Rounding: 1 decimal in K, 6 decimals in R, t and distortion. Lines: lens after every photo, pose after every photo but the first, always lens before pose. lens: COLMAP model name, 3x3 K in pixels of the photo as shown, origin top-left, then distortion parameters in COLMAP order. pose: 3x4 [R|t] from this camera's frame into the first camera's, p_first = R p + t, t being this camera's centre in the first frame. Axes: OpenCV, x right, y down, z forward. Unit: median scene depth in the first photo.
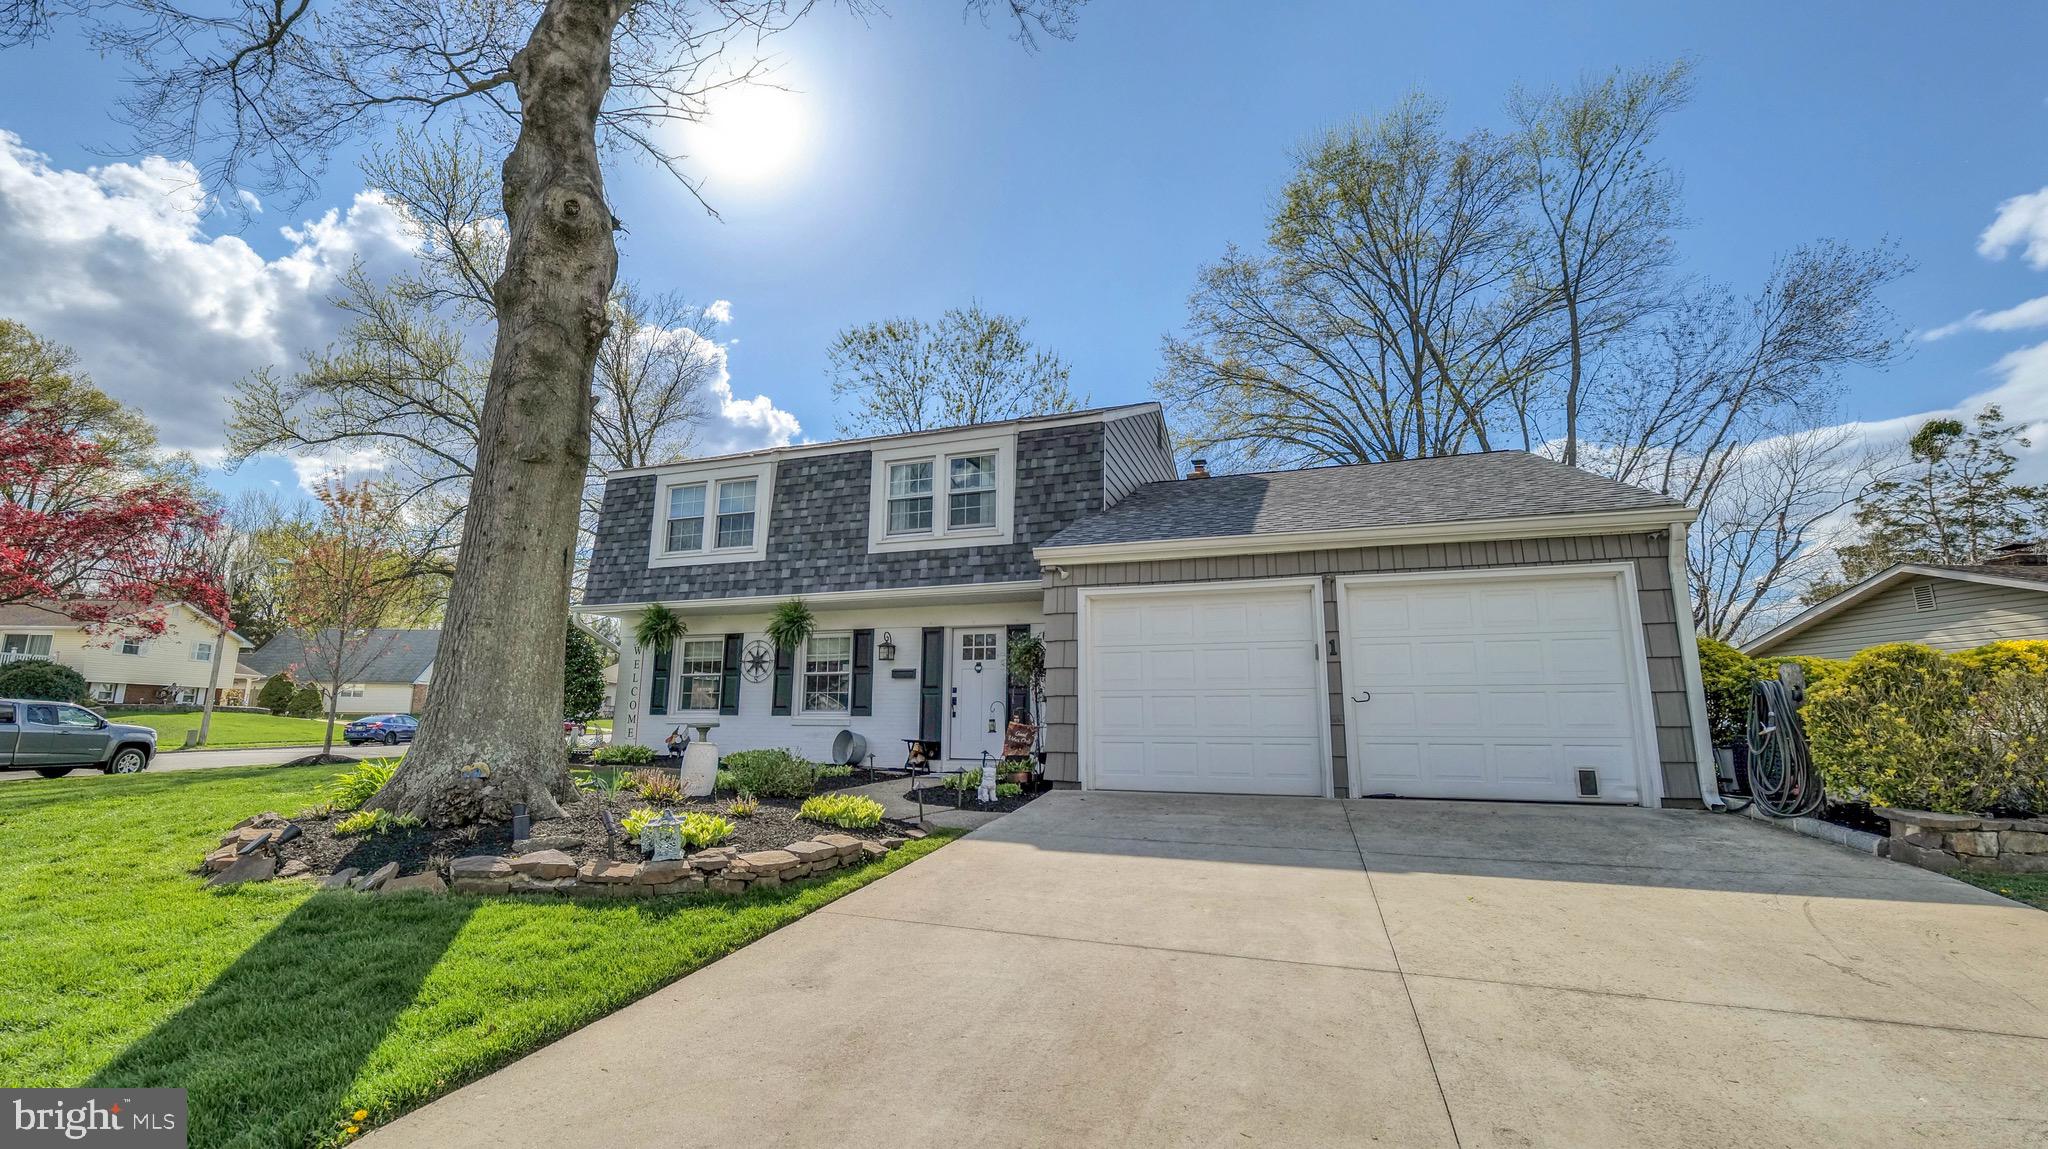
lens RADIAL K [[830.5, 0, 1015.2], [0, 830.5, 572.3], [0, 0, 1]] dist [-0.011012, 0.000109]
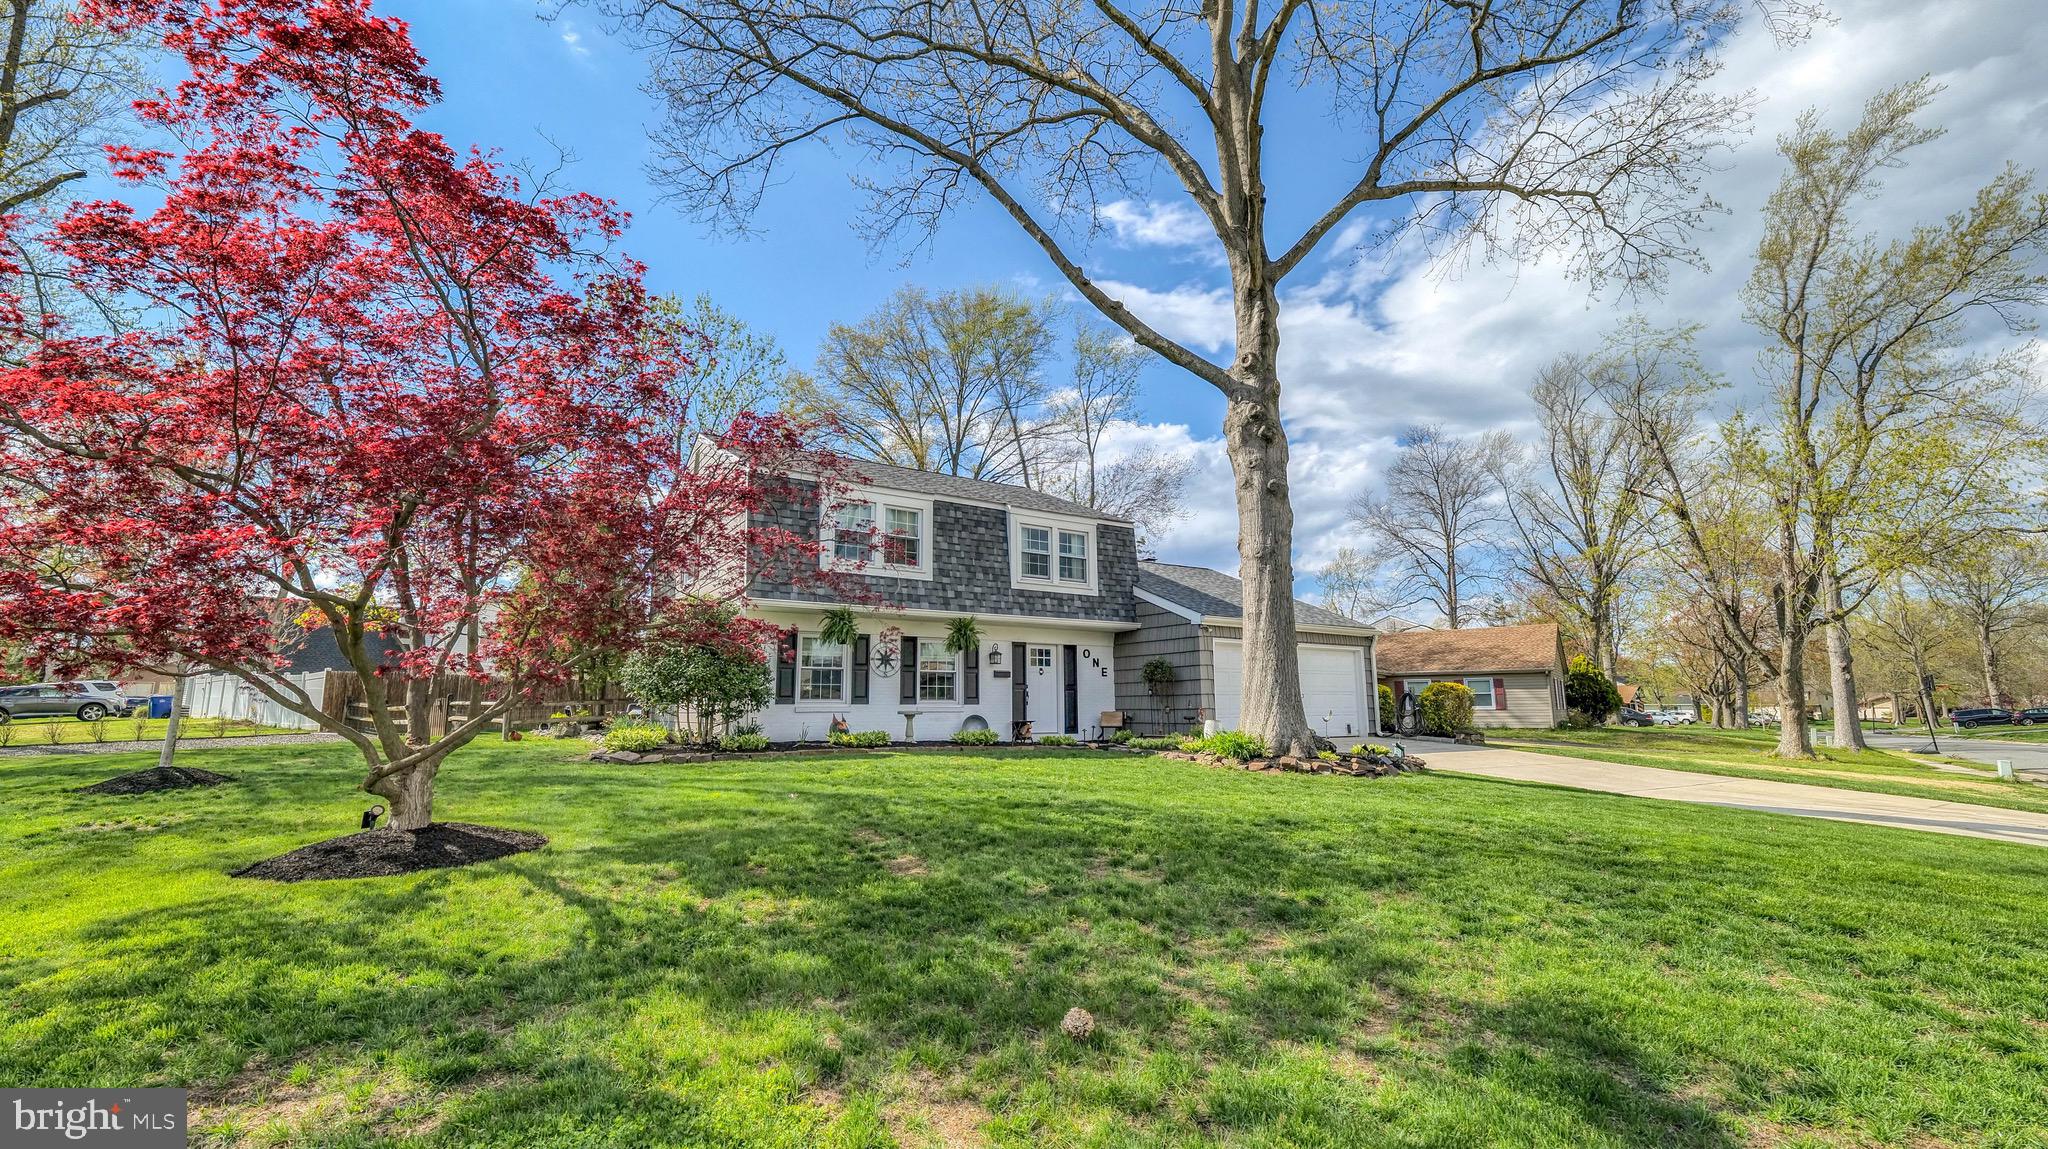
lens RADIAL K [[830.5, 0, 1024.9], [0, 830.5, 568.2], [0, 0, 1]] dist [-0.011012, 0.000109]
pose [[0.603940, 0.124104, 0.787309, -1.234501], [-0.135152, 0.989444, -0.052292, 0.013479], [-0.785488, -0.074826, 0.614337, 0.124368]]
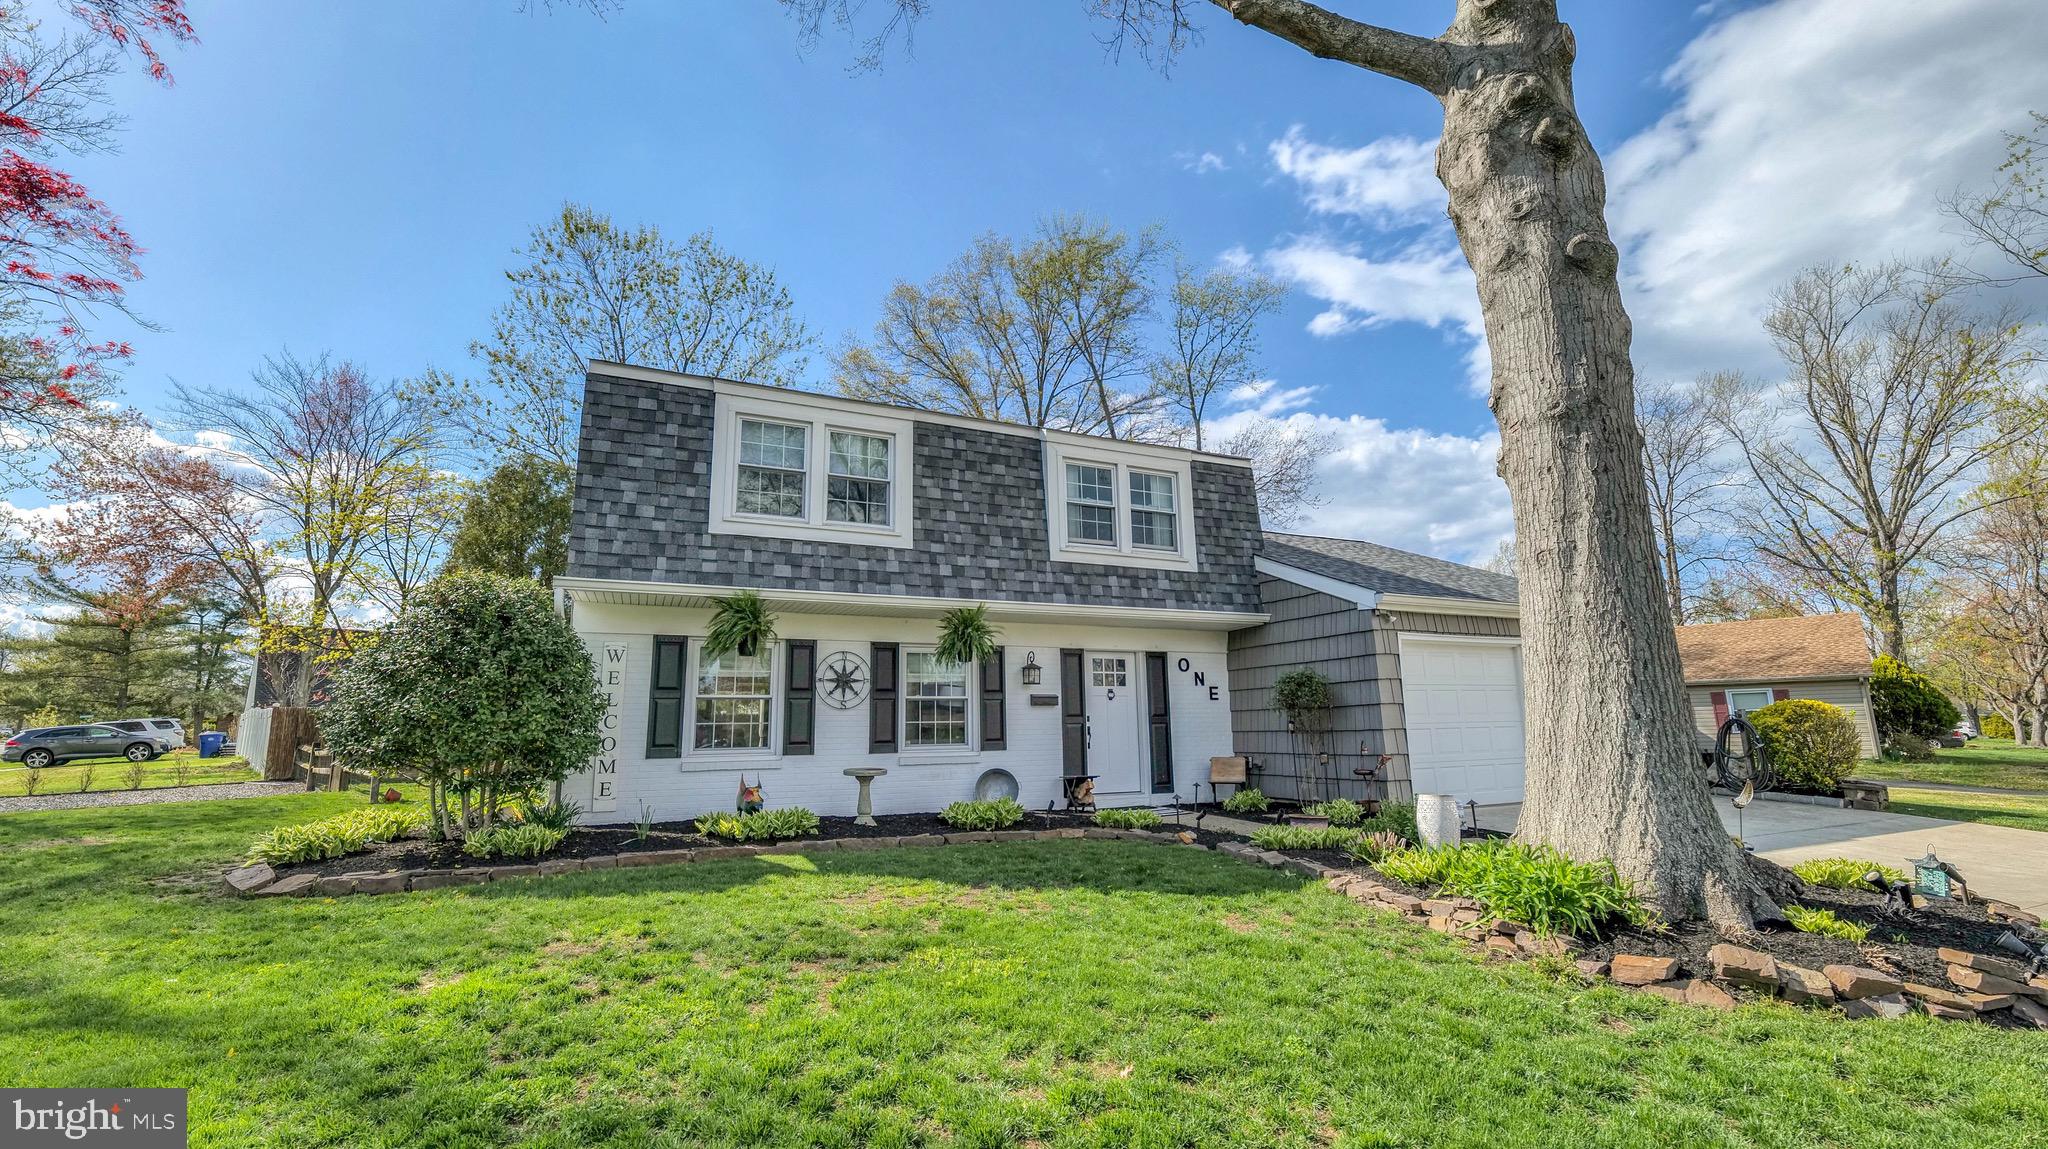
lens RADIAL K [[830.5, 0, 1022.8], [0, 830.5, 569.6], [0, 0, 1]] dist [-0.011012, 0.000109]
pose [[0.715843, 0.114632, 0.688788, -0.767870], [-0.105521, 0.992863, -0.055572, 0.036593], [-0.690242, -0.032901, 0.722830, 0.389400]]
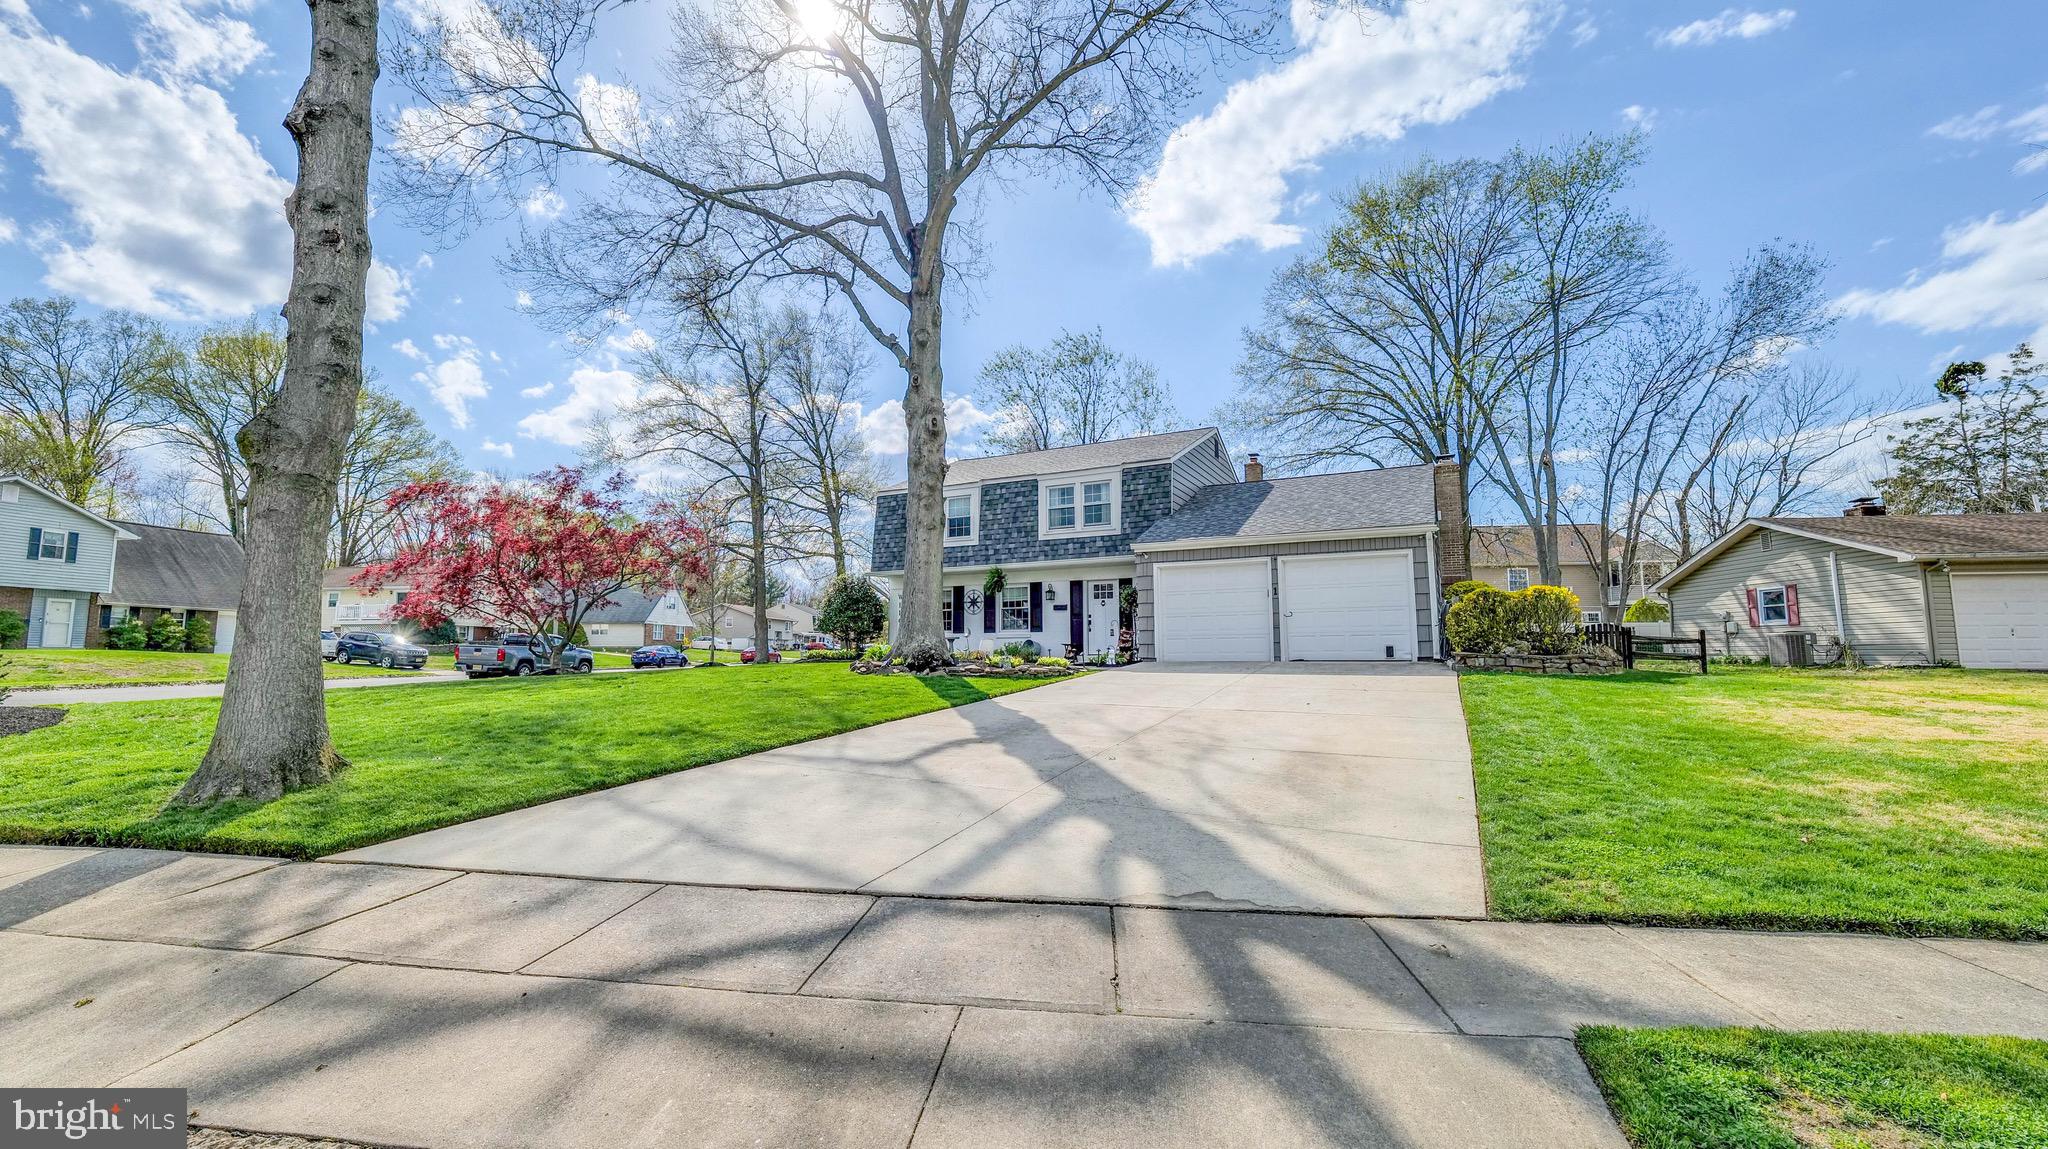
lens RADIAL K [[830.5, 0, 1013.6], [0, 830.5, 568.9], [0, 0, 1]] dist [-0.011012, 0.000109]
pose [[0.989429, -0.025957, -0.142674, 0.020022], [0.036775, 0.996601, 0.073717, -0.091734], [0.140275, -0.078185, 0.987021, -0.735899]]
